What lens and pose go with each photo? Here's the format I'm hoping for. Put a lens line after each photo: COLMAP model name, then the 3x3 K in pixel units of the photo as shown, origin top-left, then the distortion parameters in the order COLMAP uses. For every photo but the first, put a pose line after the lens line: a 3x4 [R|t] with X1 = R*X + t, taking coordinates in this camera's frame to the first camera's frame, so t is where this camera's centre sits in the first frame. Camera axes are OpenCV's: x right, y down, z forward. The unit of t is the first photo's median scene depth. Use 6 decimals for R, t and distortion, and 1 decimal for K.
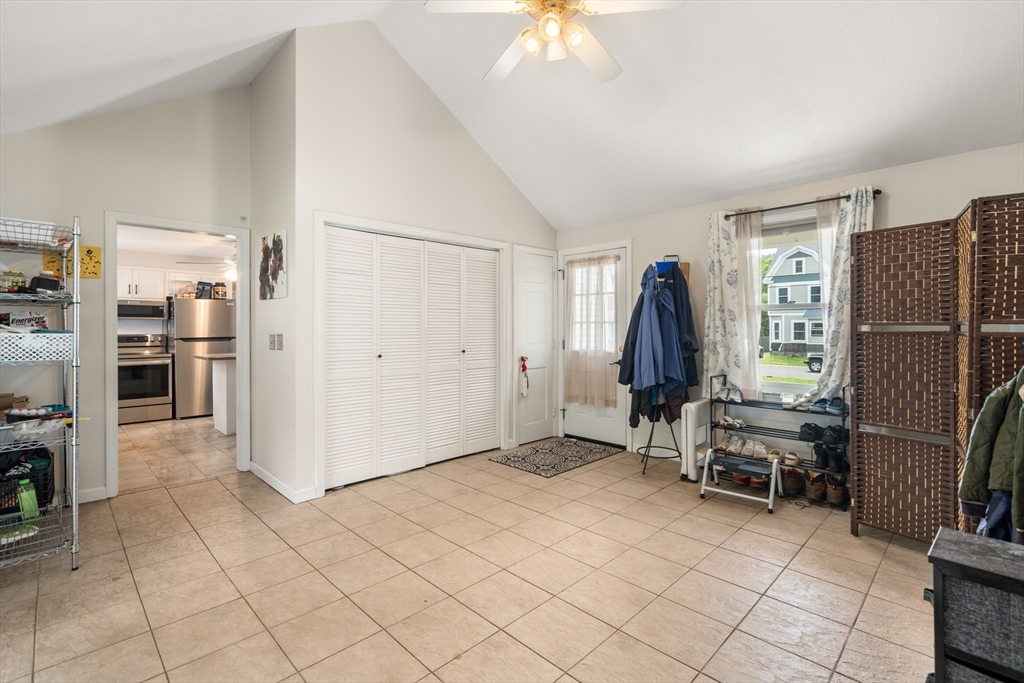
lens RADIAL K [[468.3, 0, 520.1], [0, 468.3, 326.9], [0, 0, 1]] dist [0.000263, 0.001156]
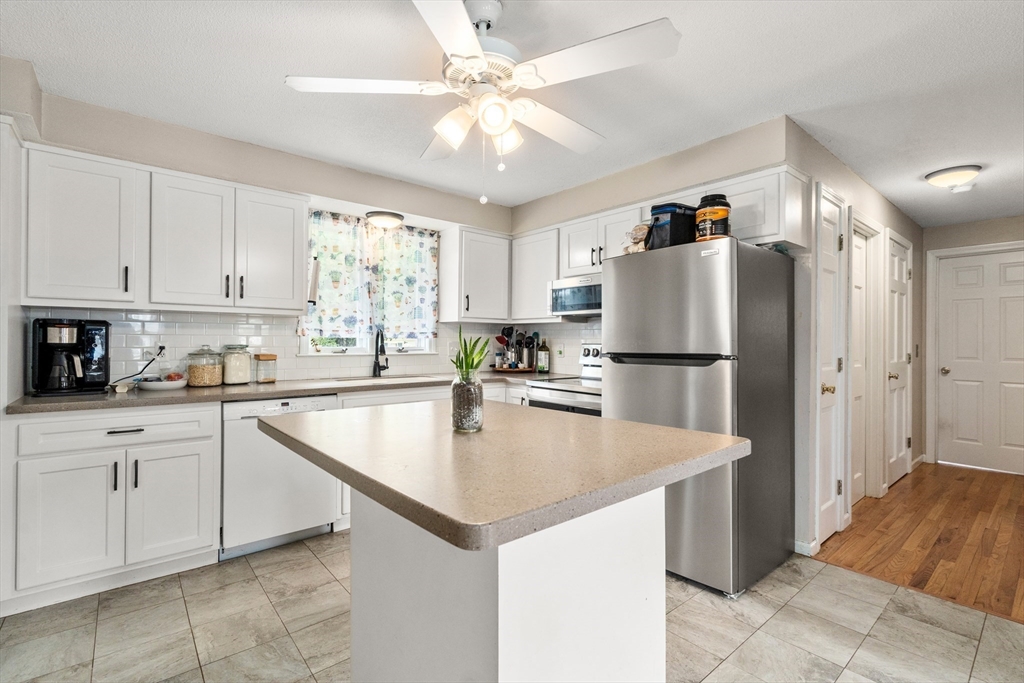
lens RADIAL K [[468.3, 0, 505.9], [0, 468.3, 341.8], [0, 0, 1]] dist [0.000263, 0.001156]
pose [[-0.084708, 0.000250, -0.996406, -0.294269], [0.000228, 1.000000, 0.000232, 0.013974], [0.996406, -0.000208, -0.084709, 0.917865]]
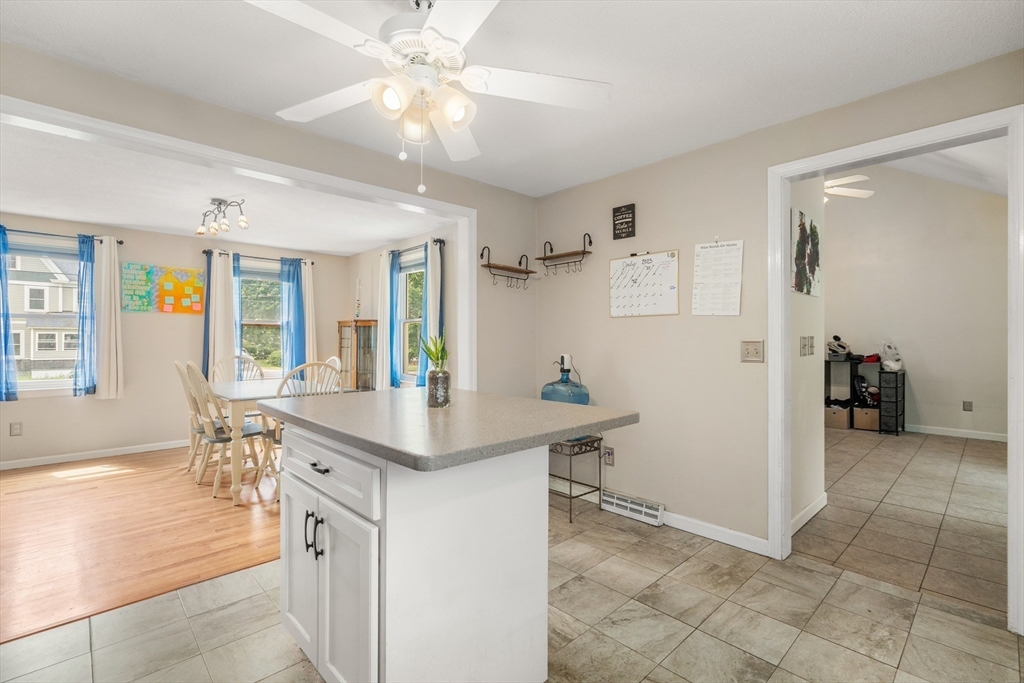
lens RADIAL K [[468.3, 0, 507.6], [0, 468.3, 338.9], [0, 0, 1]] dist [0.000263, 0.001156]
pose [[0.032737, 0.004690, 0.999453, -0.767199], [-0.001867, 0.999988, -0.004631, 0.013368], [-0.999462, -0.001714, 0.032746, 0.838833]]
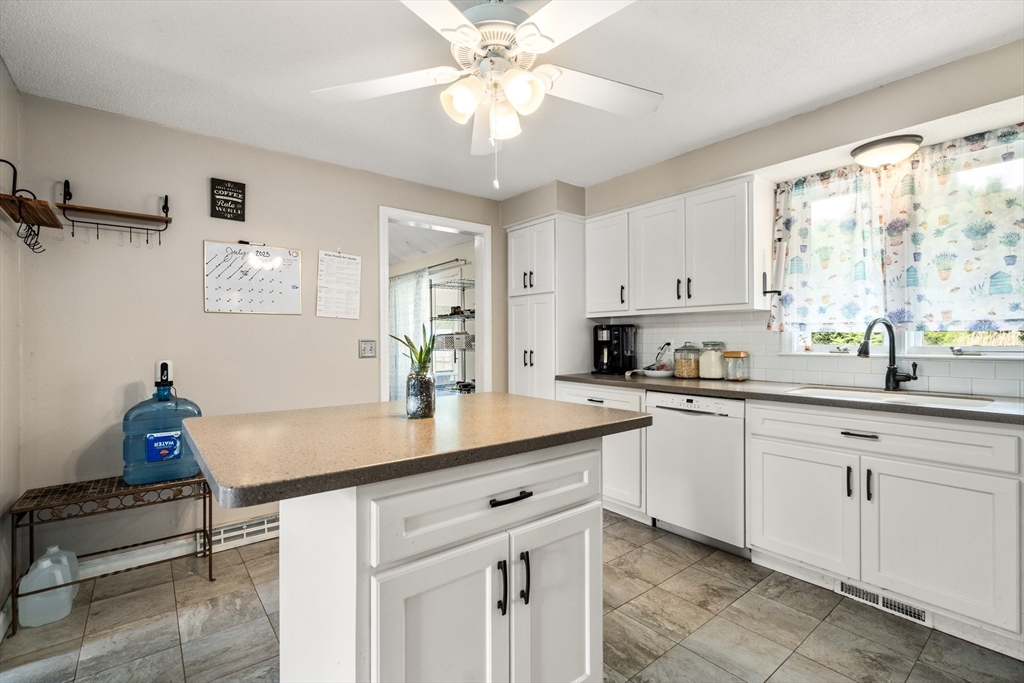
lens RADIAL K [[468.3, 0, 510.8], [0, 468.3, 338.9], [0, 0, 1]] dist [0.000263, 0.001156]
pose [[-0.994013, 0.008027, 0.108969, -0.567812], [0.007810, 0.999967, -0.002421, 0.013564], [-0.108985, -0.001555, -0.994042, 1.112365]]
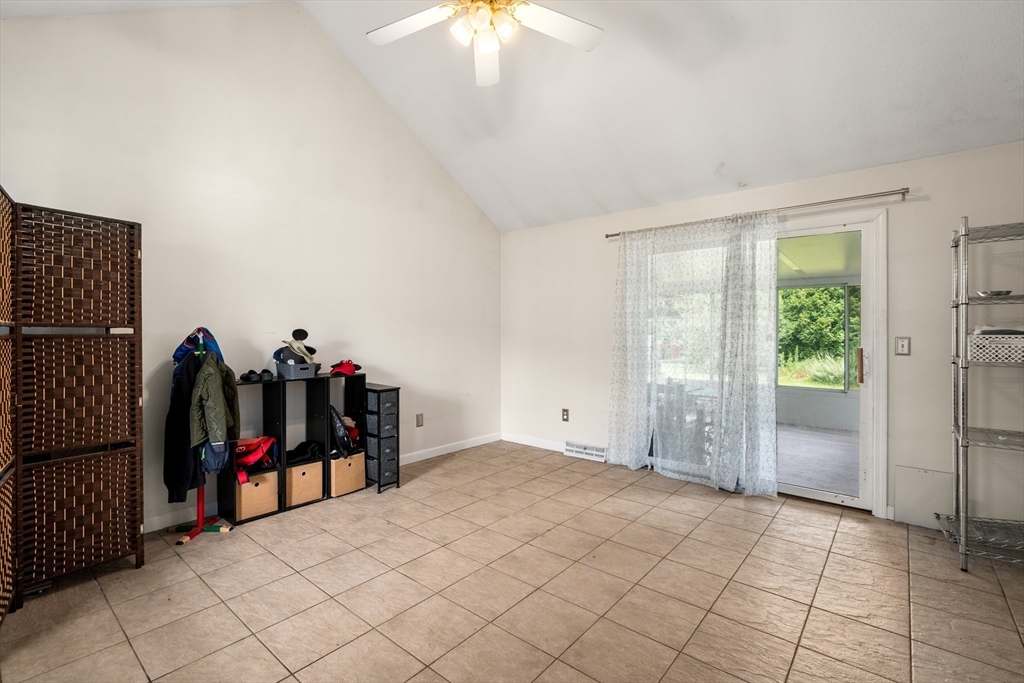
lens RADIAL K [[468.3, 0, 513.2], [0, 468.3, 331.8], [0, 0, 1]] dist [0.000263, 0.001156]
pose [[-0.996120, 0.002295, -0.087977, 0.036075], [0.001140, 0.999912, 0.013182, -0.002752], [0.088000, 0.013030, -0.996035, 0.707837]]
